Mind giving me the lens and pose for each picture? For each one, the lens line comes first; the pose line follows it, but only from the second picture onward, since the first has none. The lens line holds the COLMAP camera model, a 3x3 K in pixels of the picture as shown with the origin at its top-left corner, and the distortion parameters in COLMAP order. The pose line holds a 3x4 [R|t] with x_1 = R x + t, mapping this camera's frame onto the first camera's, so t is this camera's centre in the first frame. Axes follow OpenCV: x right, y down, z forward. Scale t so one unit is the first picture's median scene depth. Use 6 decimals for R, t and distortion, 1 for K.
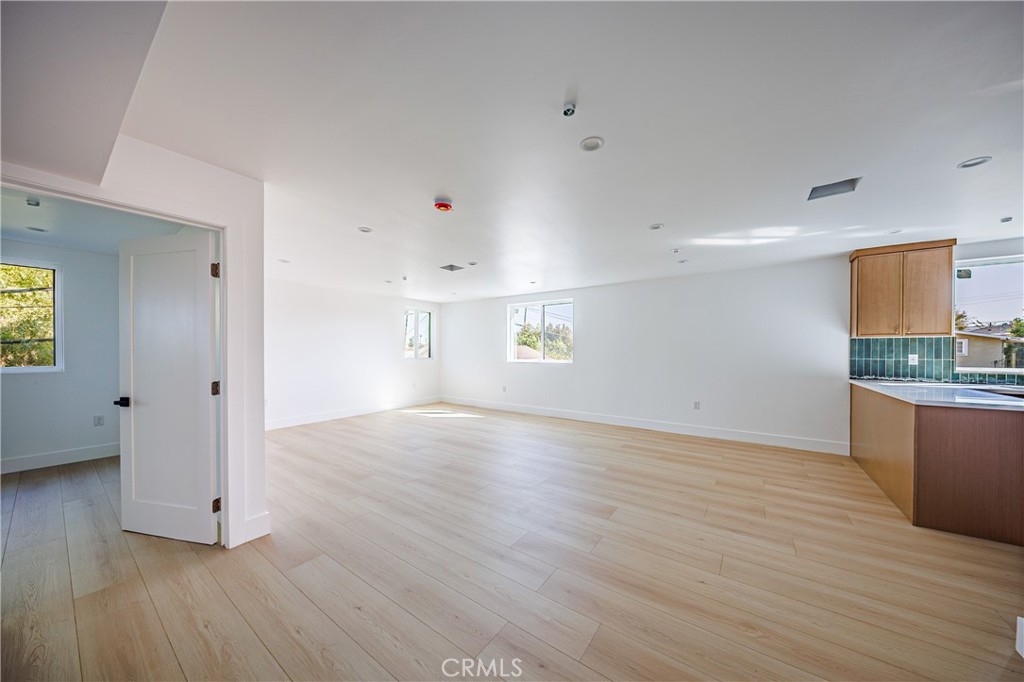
lens RADIAL K [[337.4, 0, 512.0], [0, 337.4, 353.4], [0, 0, 1]] dist [-0.007267, -0.000136]
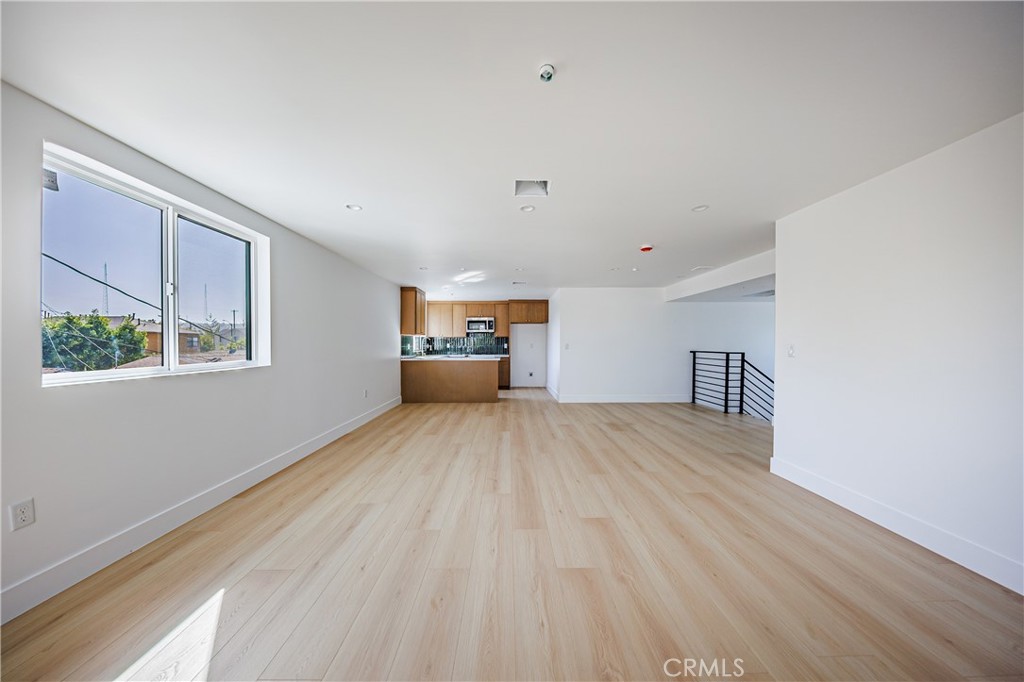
lens RADIAL K [[326.4, 0, 514.5], [0, 326.4, 342.3], [0, 0, 1]] dist [0.000547, -0.000045]
pose [[-0.602211, 0.002090, 0.798334, -0.742784], [0.009068, 0.999950, 0.004222, -0.009494], [-0.798286, 0.009782, -0.602200, 1.669361]]
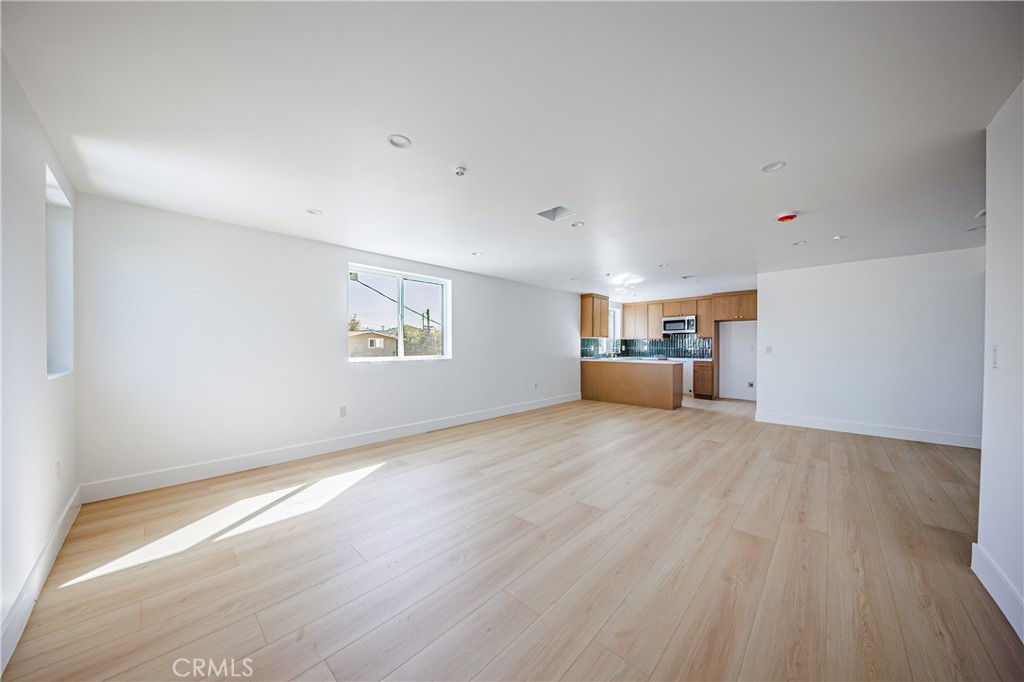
lens RADIAL K [[338.5, 0, 507.1], [0, 338.5, 347.6], [0, 0, 1]] dist [0.001655, 0.000059]
pose [[0.136744, -0.006446, 0.990585, -1.055255], [0.011210, 0.999925, 0.004960, -0.003371], [-0.990543, 0.010426, 0.136806, 1.246218]]
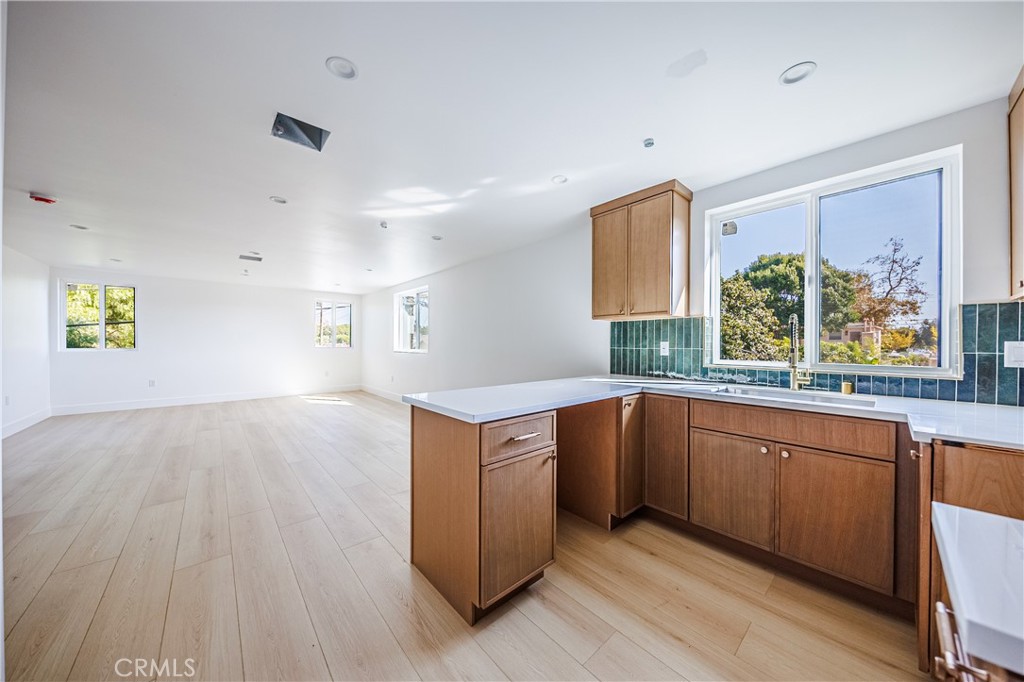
lens RADIAL K [[335.9, 0, 512.0], [0, 335.9, 345.5], [0, 0, 1]] dist [-0.001644, -0.000216]
pose [[0.977211, 0.007182, -0.212147, 1.024901], [-0.008722, 0.999942, -0.006324, 0.019174], [0.212089, 0.008030, 0.977217, 0.192564]]
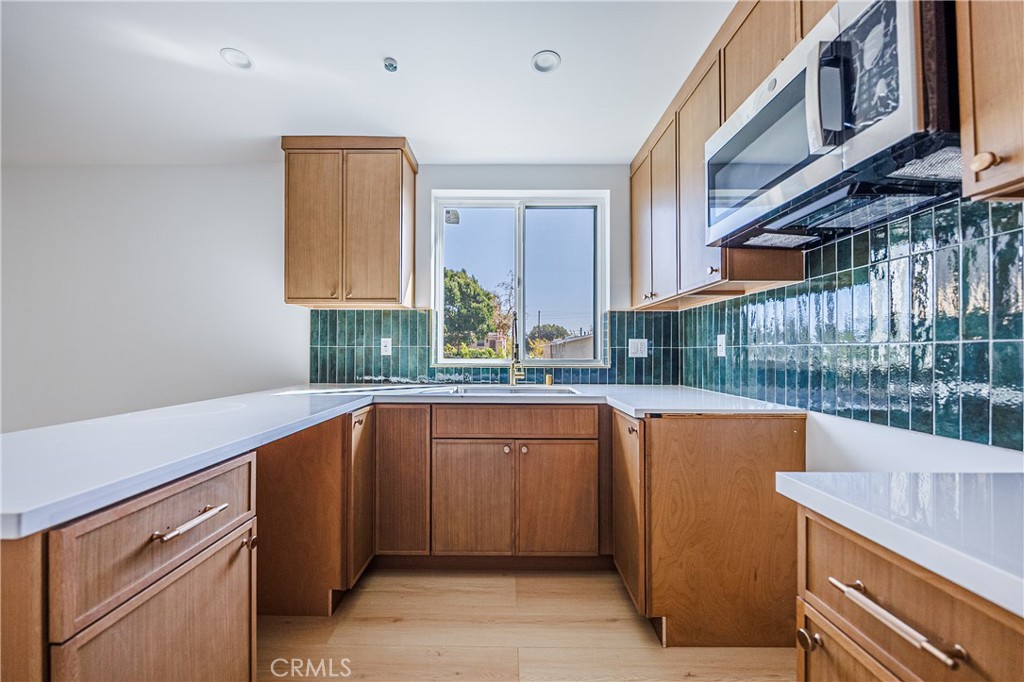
lens RADIAL K [[381.3, 0, 504.6], [0, 381.3, 348.0], [0, 0, 1]] dist [-0.001272, -0.000600]
pose [[0.812575, 0.009342, 0.582781, 0.972959], [0.002355, 0.999811, -0.019310, 0.034511], [-0.582851, 0.017063, 0.812400, 0.318248]]
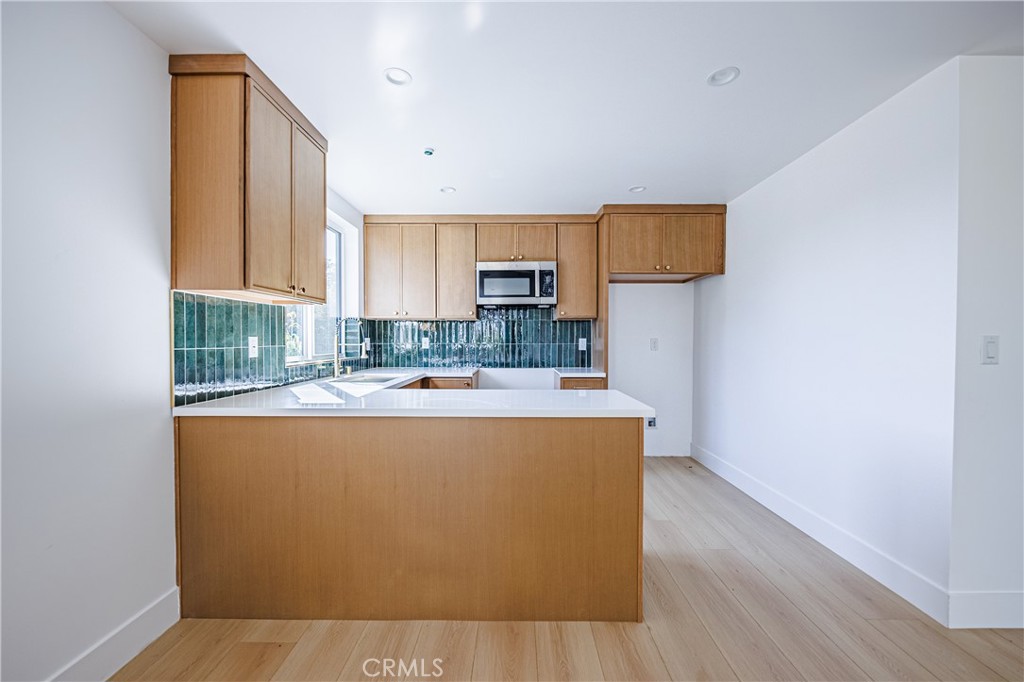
lens RADIAL K [[401.7, 0, 513.4], [0, 401.7, 344.7], [0, 0, 1]] dist [0.000030, -0.000149]
pose [[-0.582241, -0.011662, 0.812933, 0.490373], [0.007124, 0.999786, 0.019445, 0.006099], [-0.812985, 0.017113, -0.582033, 1.030375]]
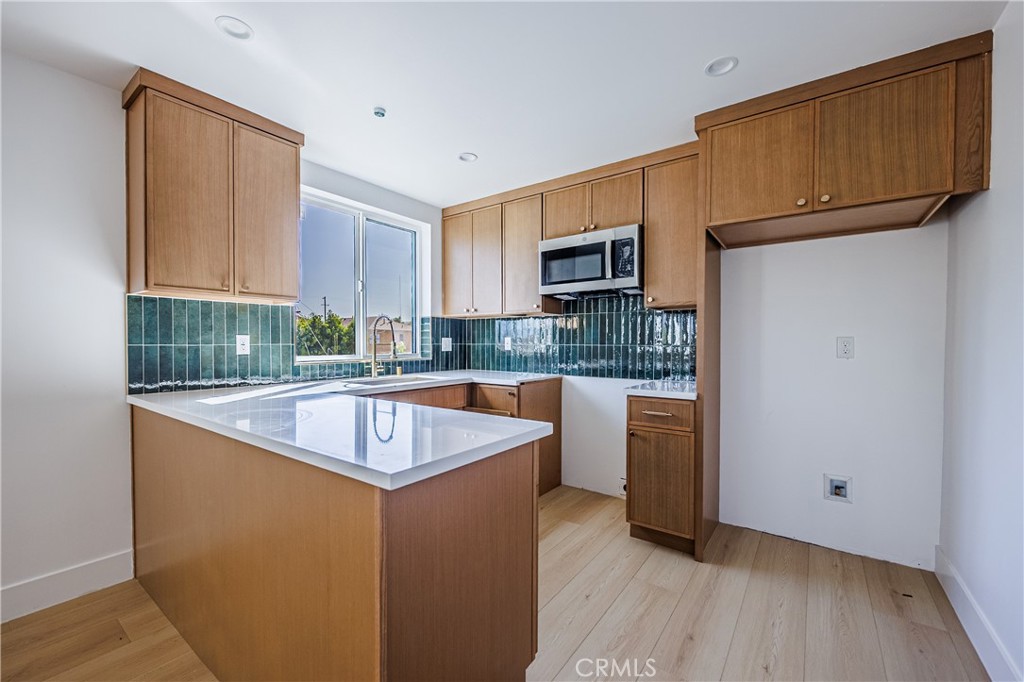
lens RADIAL K [[410.7, 0, 513.0], [0, 410.7, 348.4], [0, 0, 1]] dist [-0.002886, -0.000964]
pose [[-0.000290, -0.015730, 0.999876, 0.545202], [0.007981, 0.999844, 0.015732, 0.017286], [-0.999968, 0.007985, -0.000164, 0.567298]]
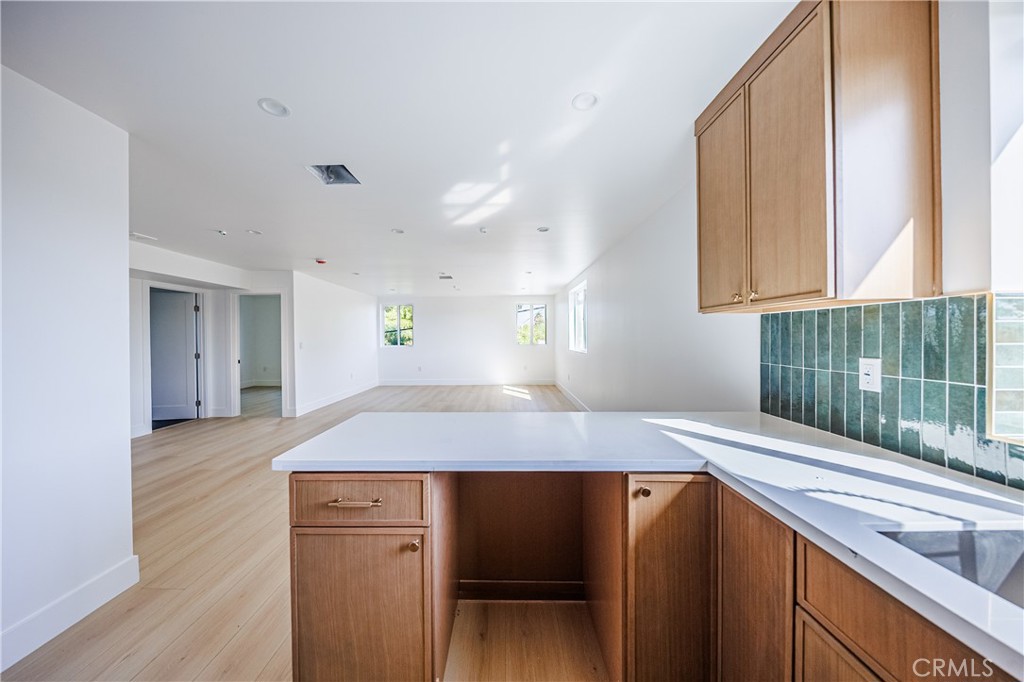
lens RADIAL K [[330.4, 0, 500.5], [0, 330.4, 338.5], [0, 0, 1]] dist [-0.006865, -0.000052]
pose [[0.570374, 0.003429, -0.821378, 1.254165], [-0.005124, 0.999987, 0.000616, -0.014379], [0.821369, 0.003857, 0.570383, 0.532416]]
